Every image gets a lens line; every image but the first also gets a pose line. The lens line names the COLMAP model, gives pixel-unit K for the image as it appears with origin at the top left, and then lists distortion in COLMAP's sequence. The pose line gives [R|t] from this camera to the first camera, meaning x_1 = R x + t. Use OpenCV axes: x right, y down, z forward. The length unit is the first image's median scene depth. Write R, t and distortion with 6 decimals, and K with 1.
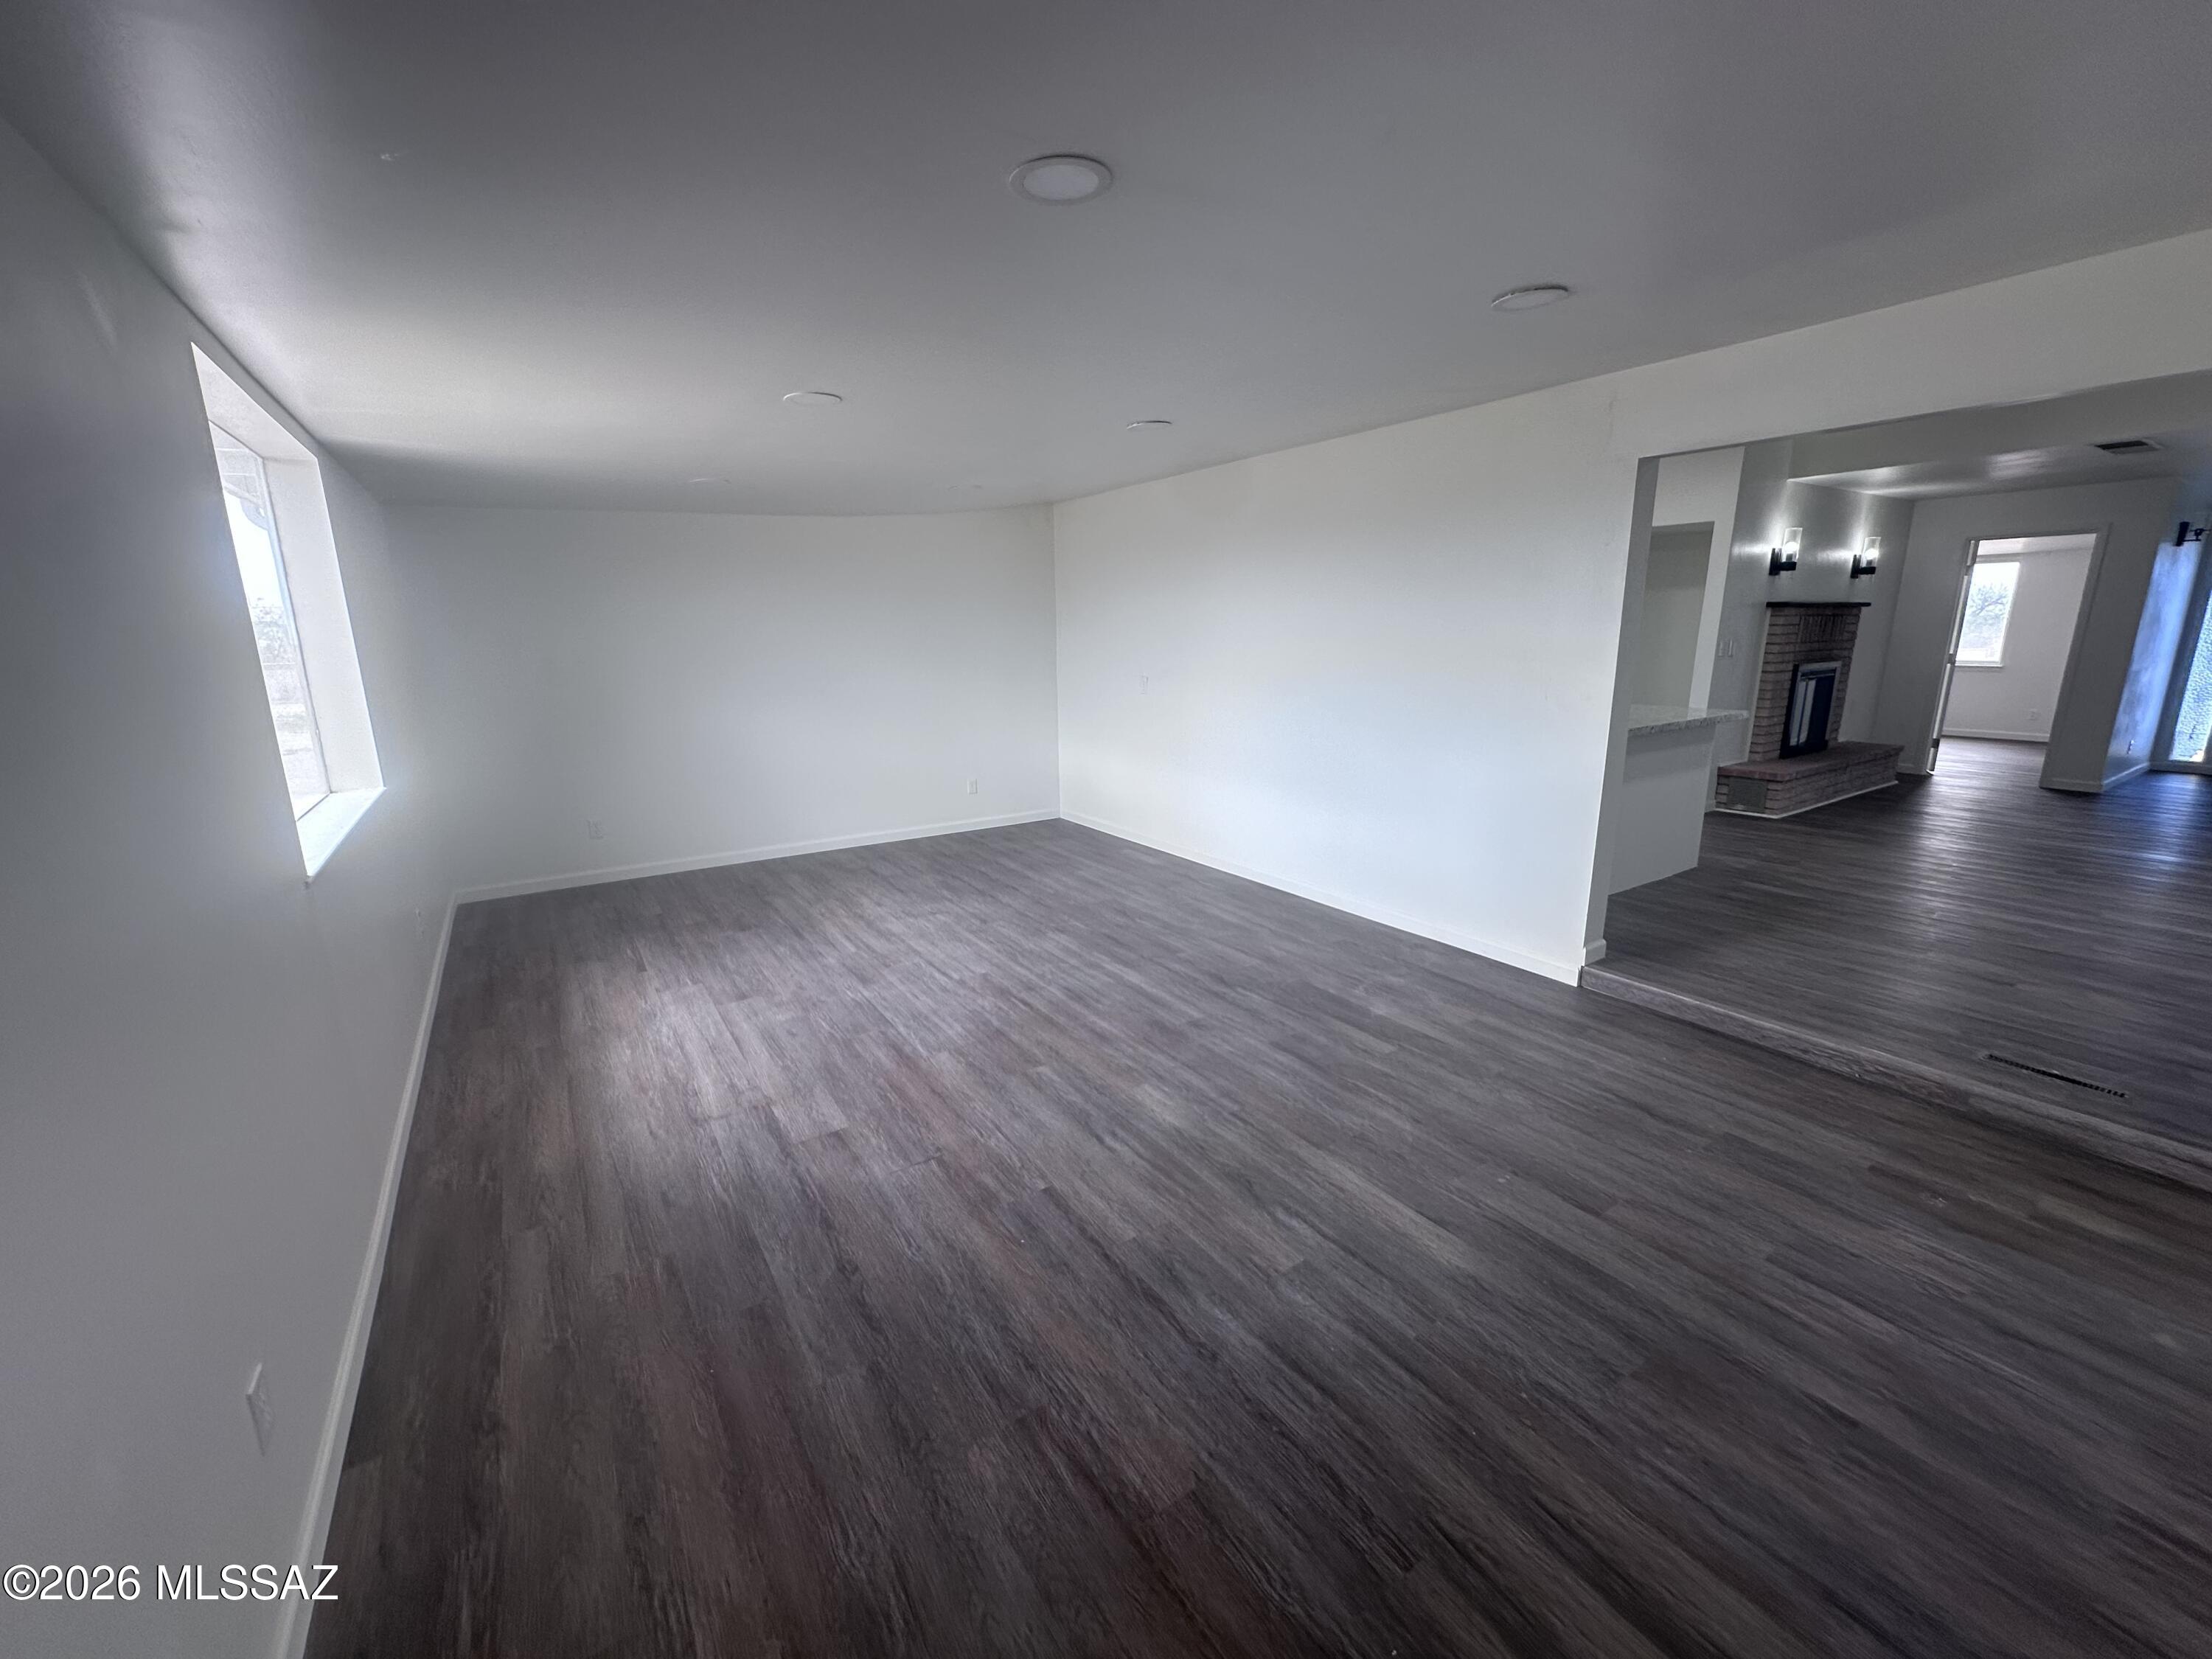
lens RADIAL K [[884.1, 0, 1105.9], [0, 884.1, 823.6], [0, 0, 1]] dist [-0.004513, 0.001448]
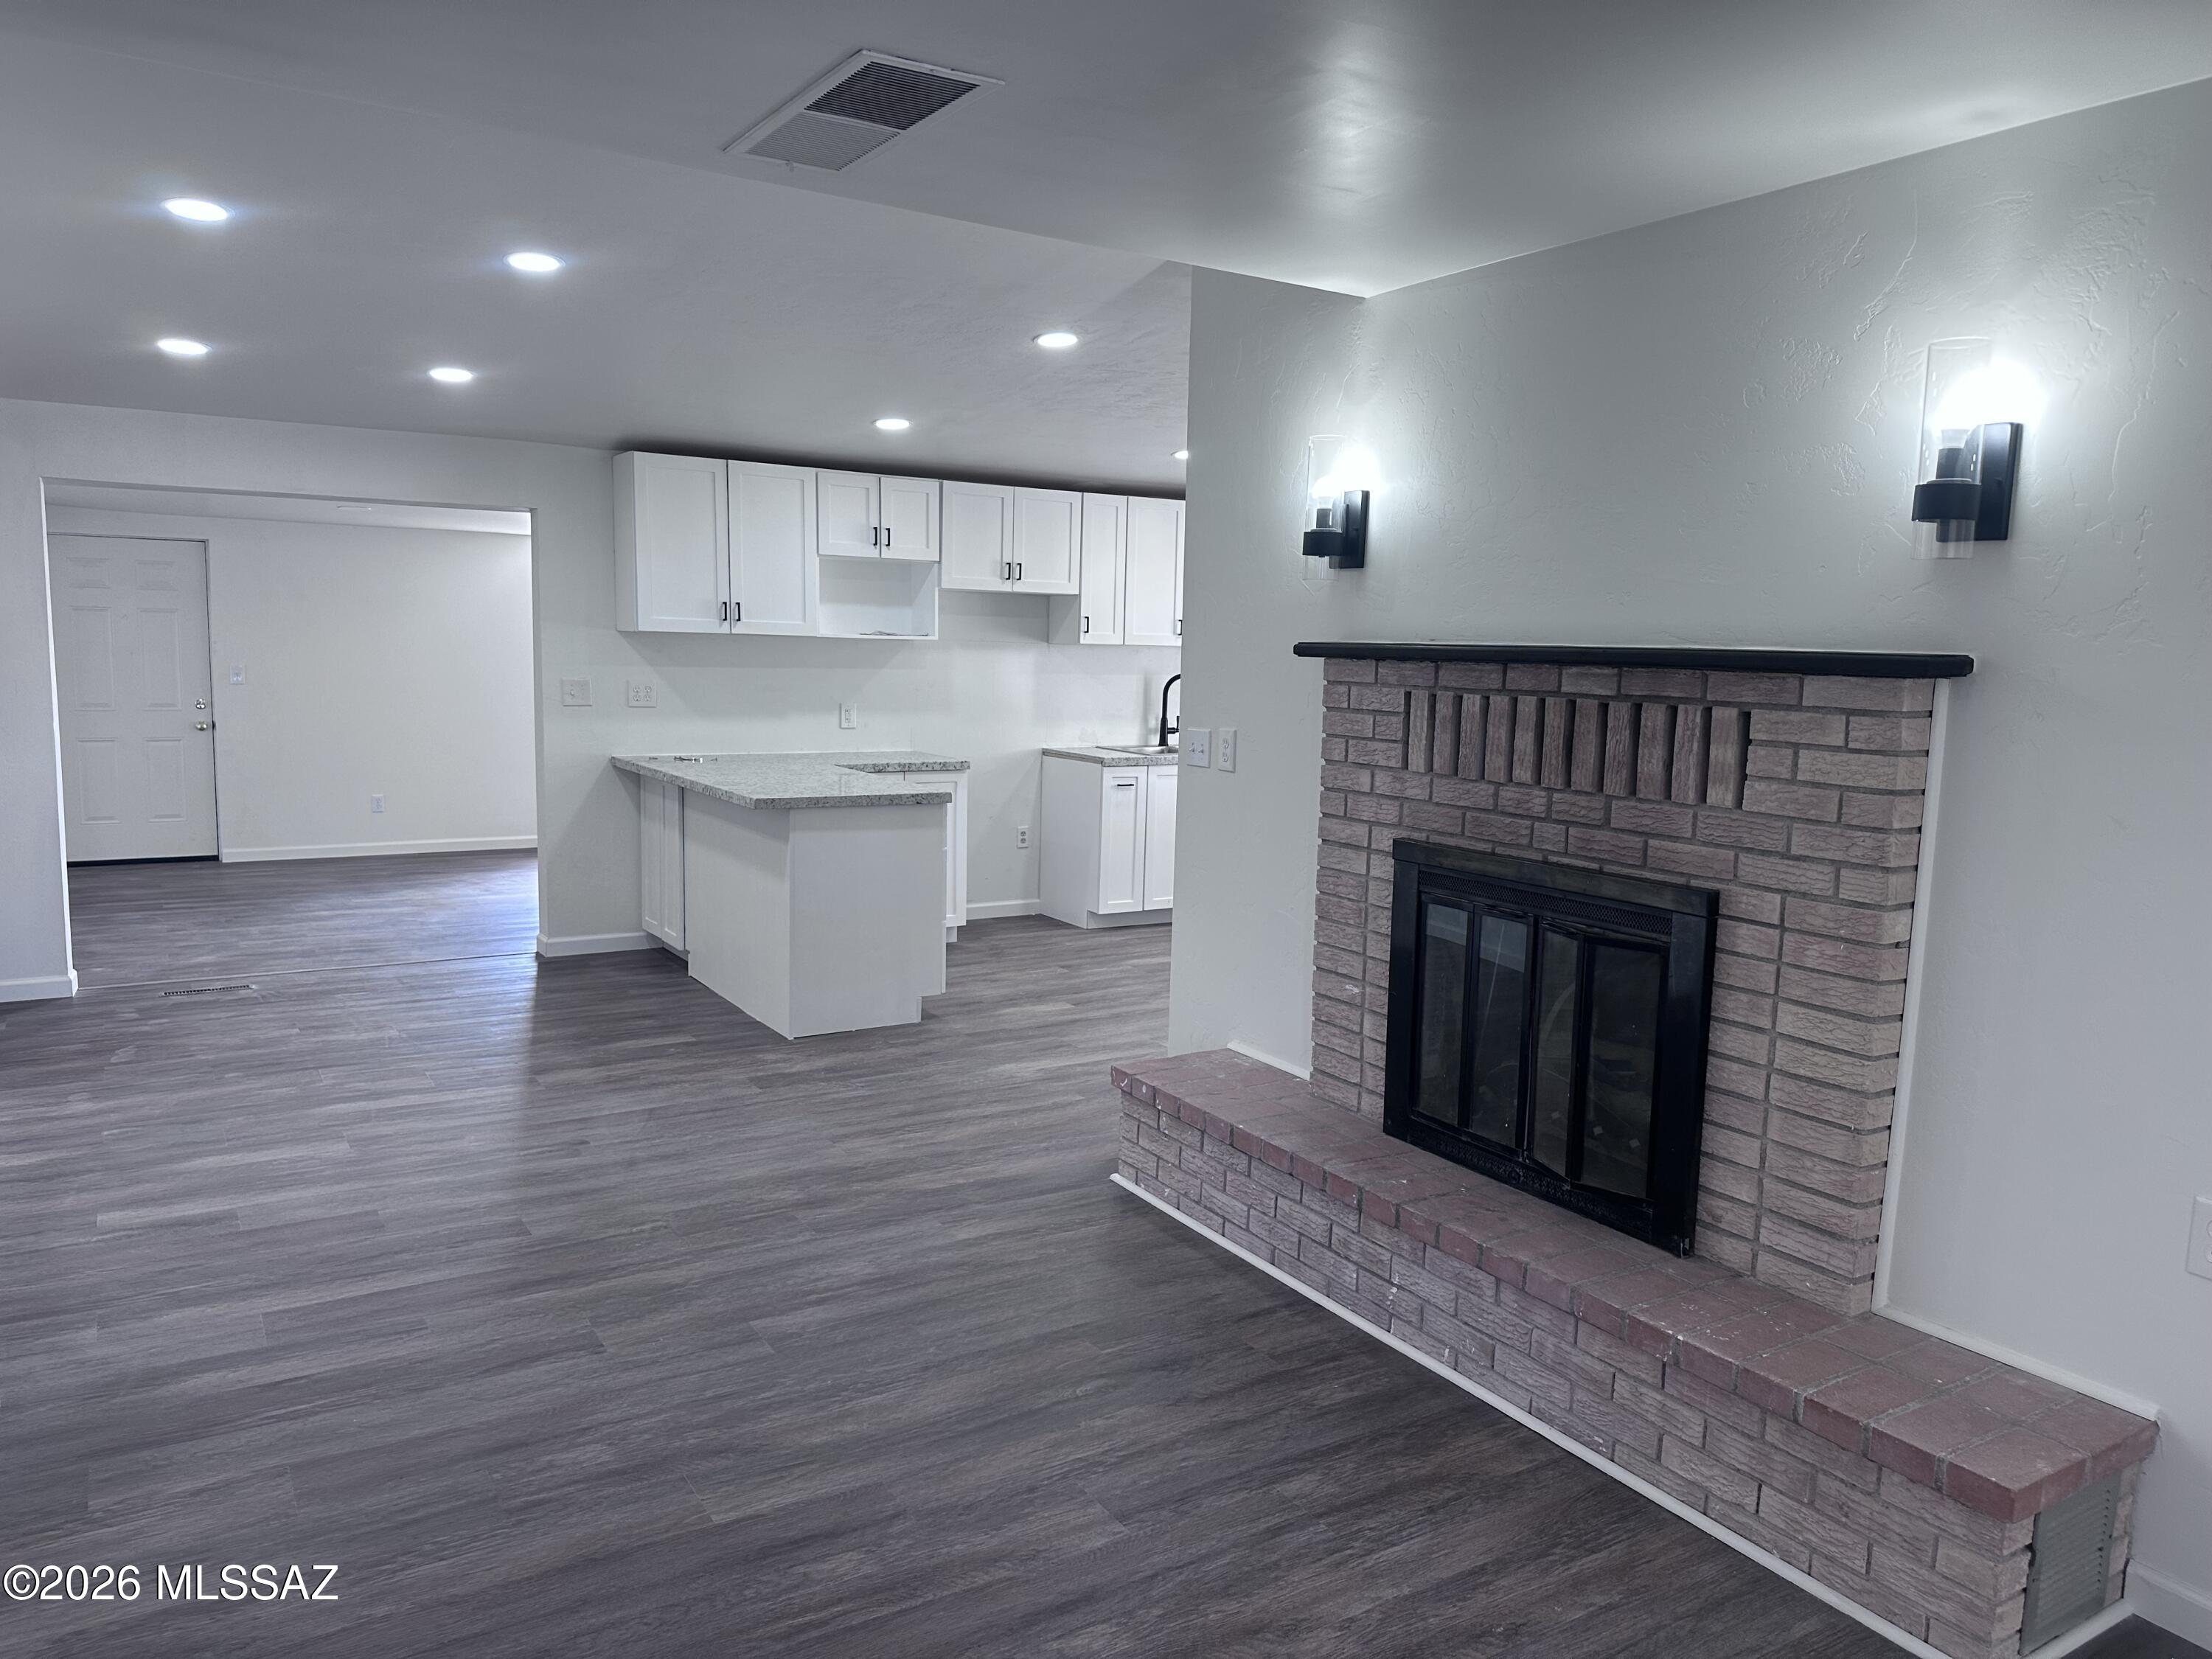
lens RADIAL K [[1532.0, 0, 1114.7], [0, 1532.0, 842.3], [0, 0, 1]] dist [0.056223, -0.078311]
pose [[-0.021155, 0.145615, -0.989115, 3.429072], [-0.242267, 0.959104, 0.146379, -0.607808], [0.969979, 0.242727, 0.014987, 2.311345]]
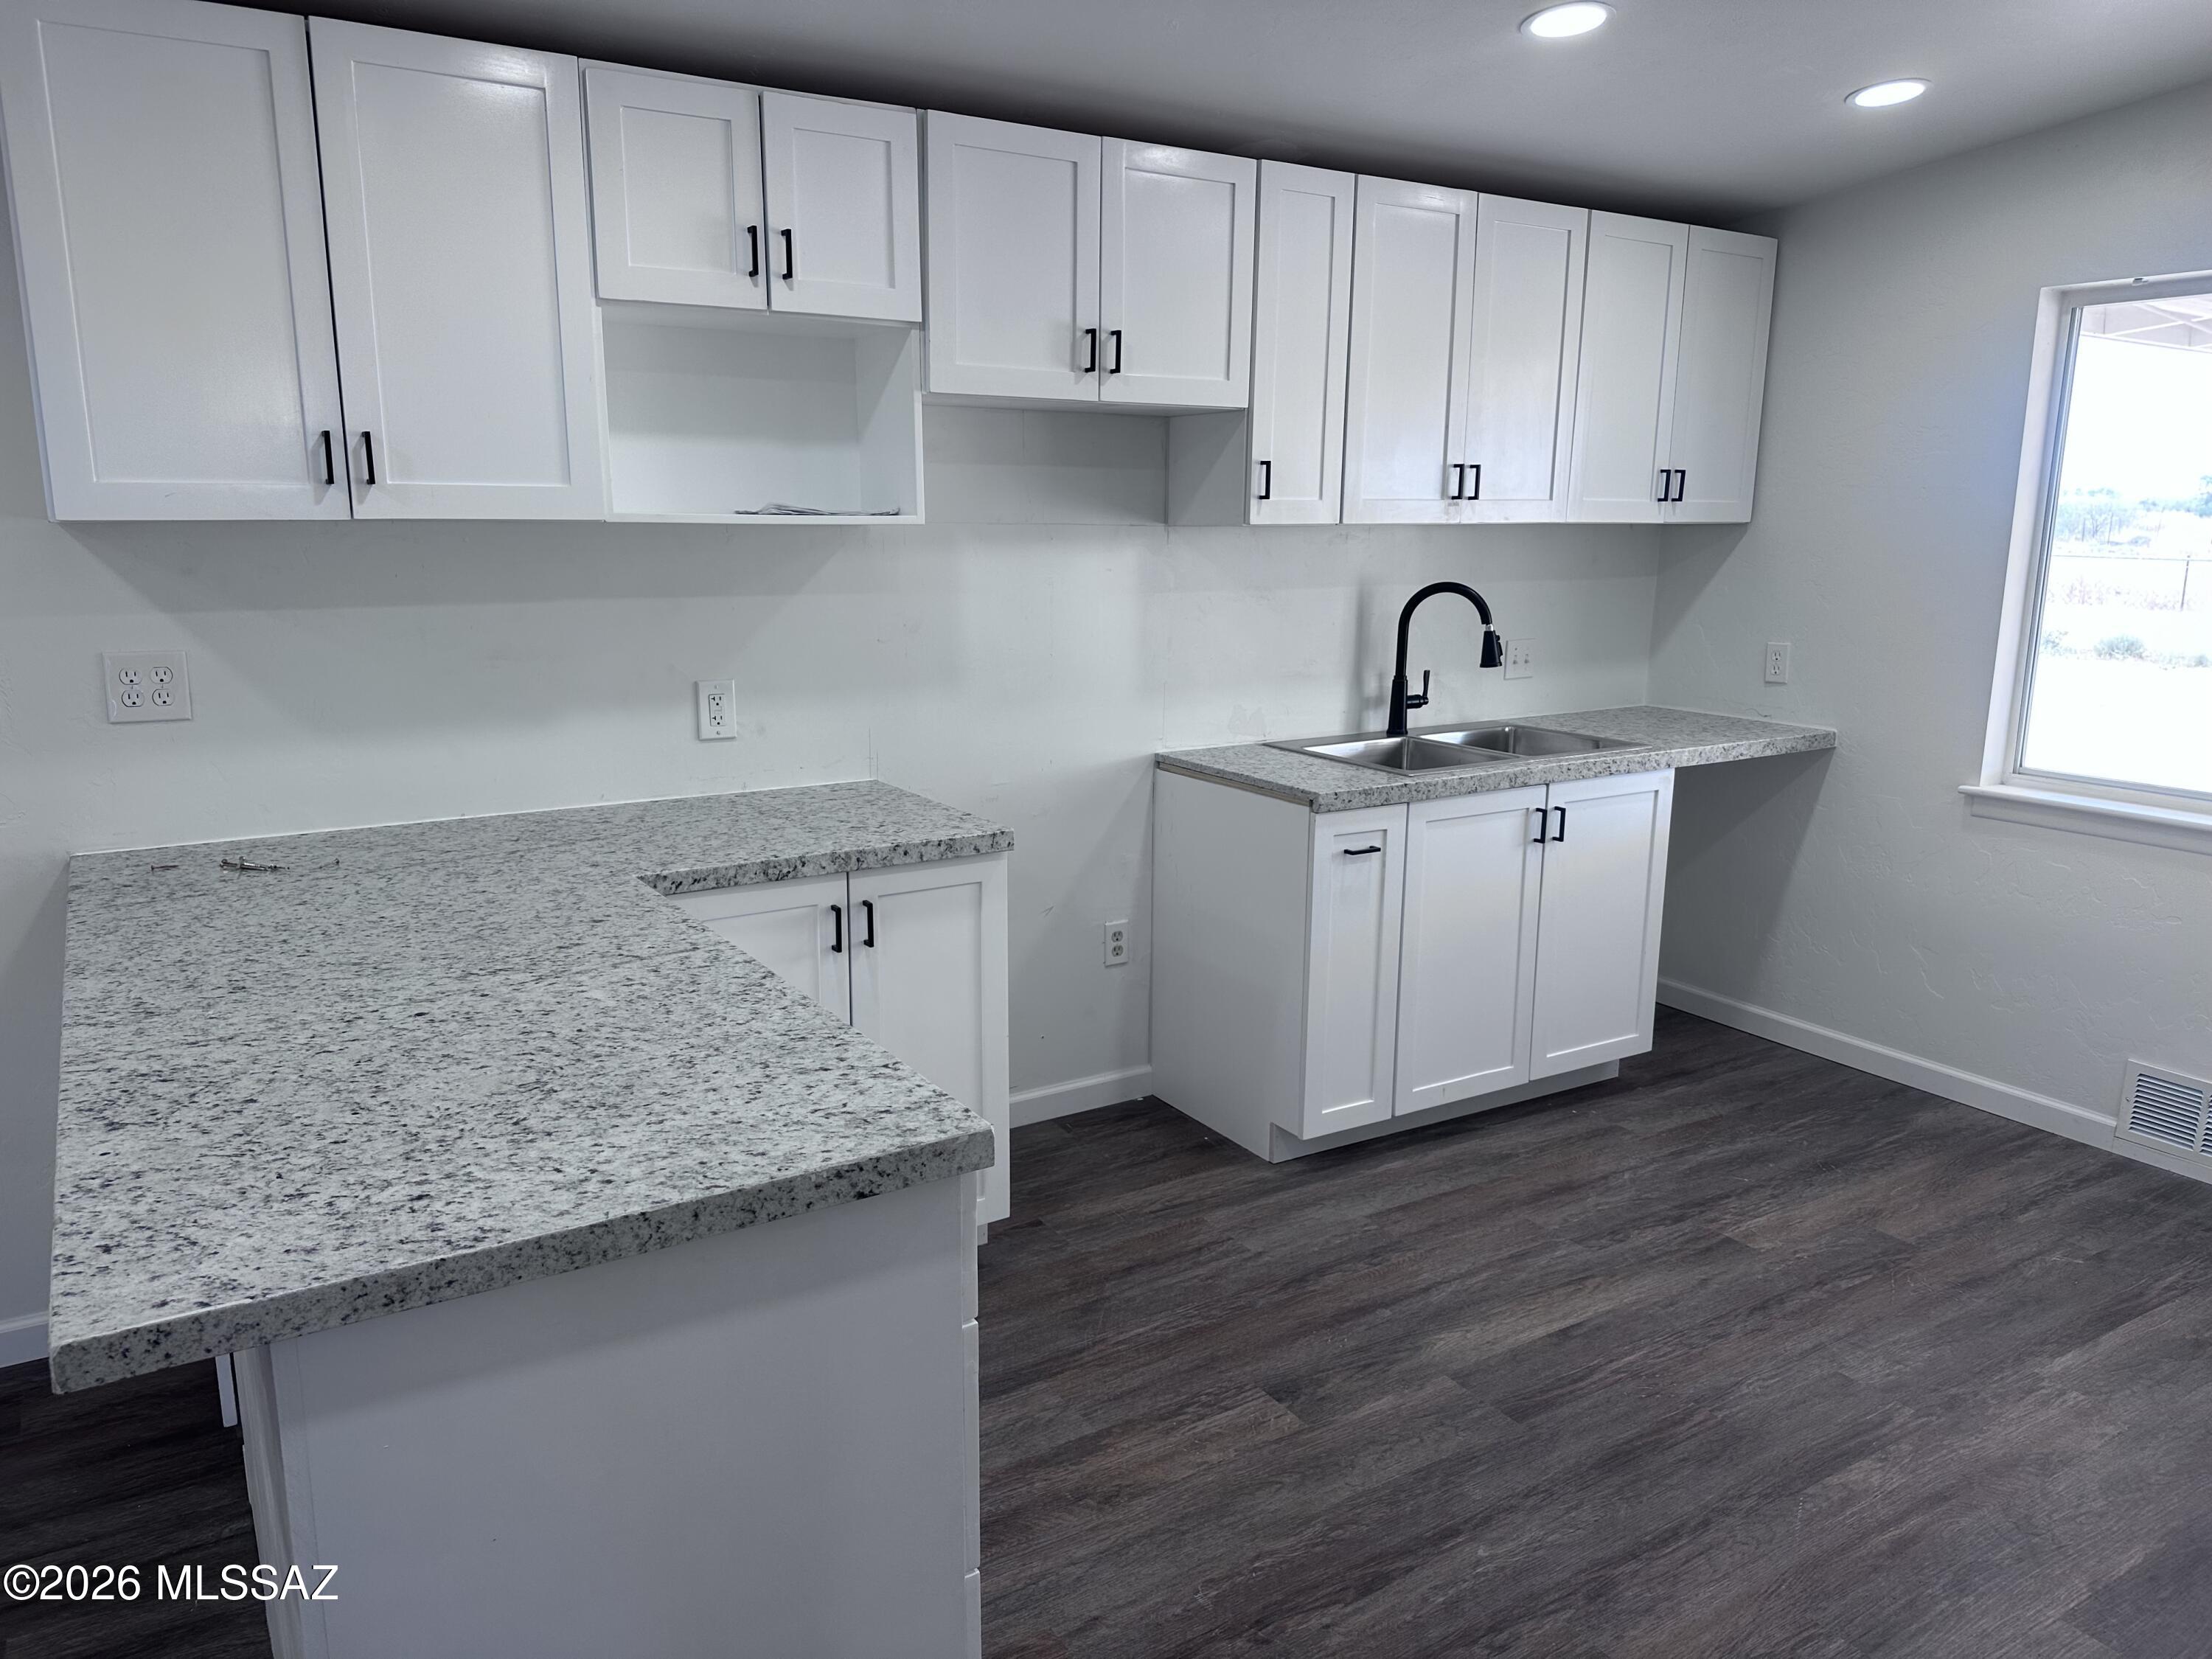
lens RADIAL K [[1532.0, 0, 1092.8], [0, 1532.0, 831.2], [0, 0, 1]] dist [0.056223, -0.078311]
pose [[-0.028540, 0.220689, -0.974927, 1.736974], [-0.222351, 0.949487, 0.221439, -0.536288], [0.974549, 0.223096, 0.021972, 2.094007]]
